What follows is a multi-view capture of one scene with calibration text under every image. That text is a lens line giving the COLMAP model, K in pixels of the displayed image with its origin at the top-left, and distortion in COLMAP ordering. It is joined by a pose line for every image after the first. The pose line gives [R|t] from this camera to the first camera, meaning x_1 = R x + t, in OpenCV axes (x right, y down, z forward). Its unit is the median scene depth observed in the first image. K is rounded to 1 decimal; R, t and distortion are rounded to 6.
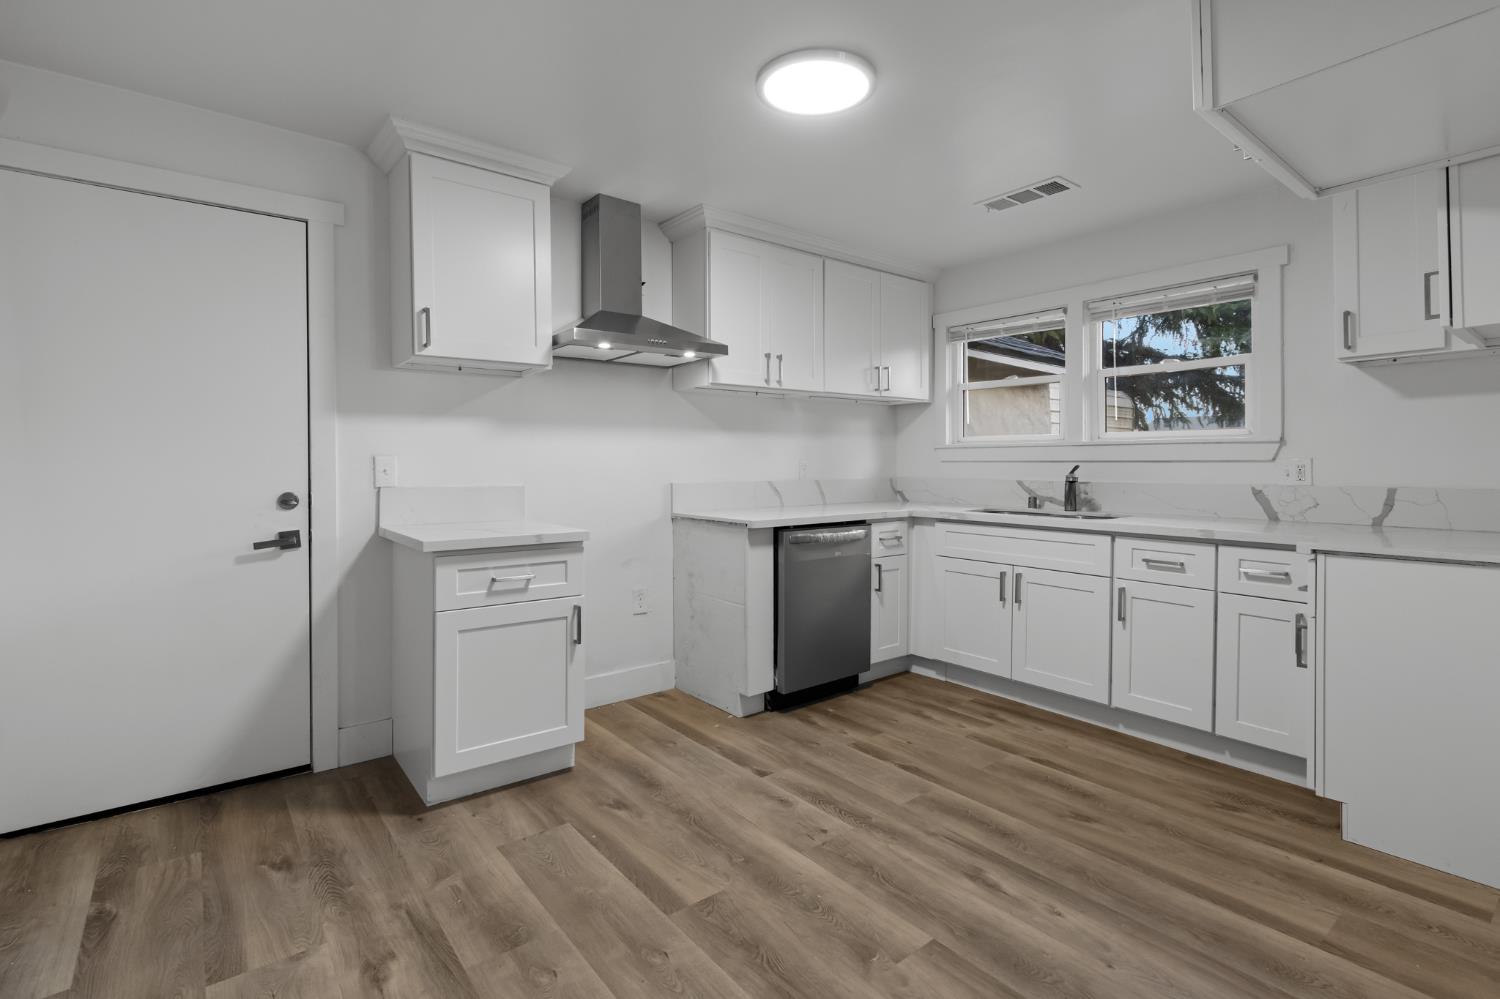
lens RADIAL K [[707.5, 0, 750.4], [0, 707.5, 470.8], [0, 0, 1]] dist [-0.000192, -0.000398]
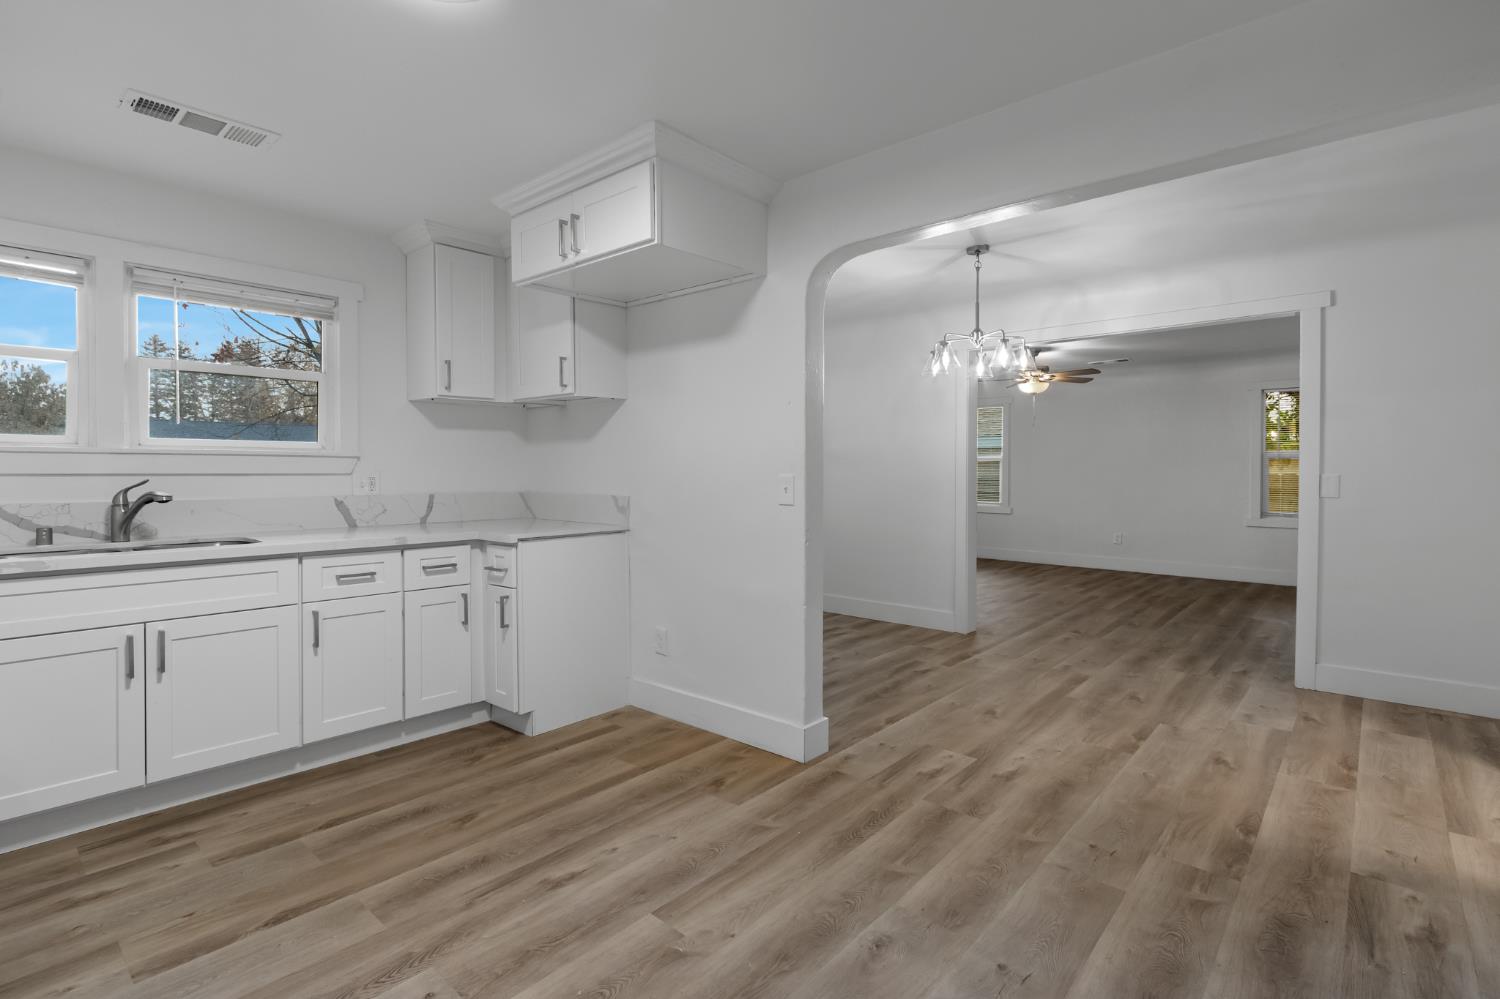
lens RADIAL K [[704.5, 0, 754.5], [0, 704.5, 480.7], [0, 0, 1]] dist [0.000008, -0.000094]
pose [[-0.180630, -0.011698, 0.983482, -0.530508], [0.011960, 0.999829, 0.014090, -0.012965], [-0.983478, 0.014308, -0.180459, 0.655008]]
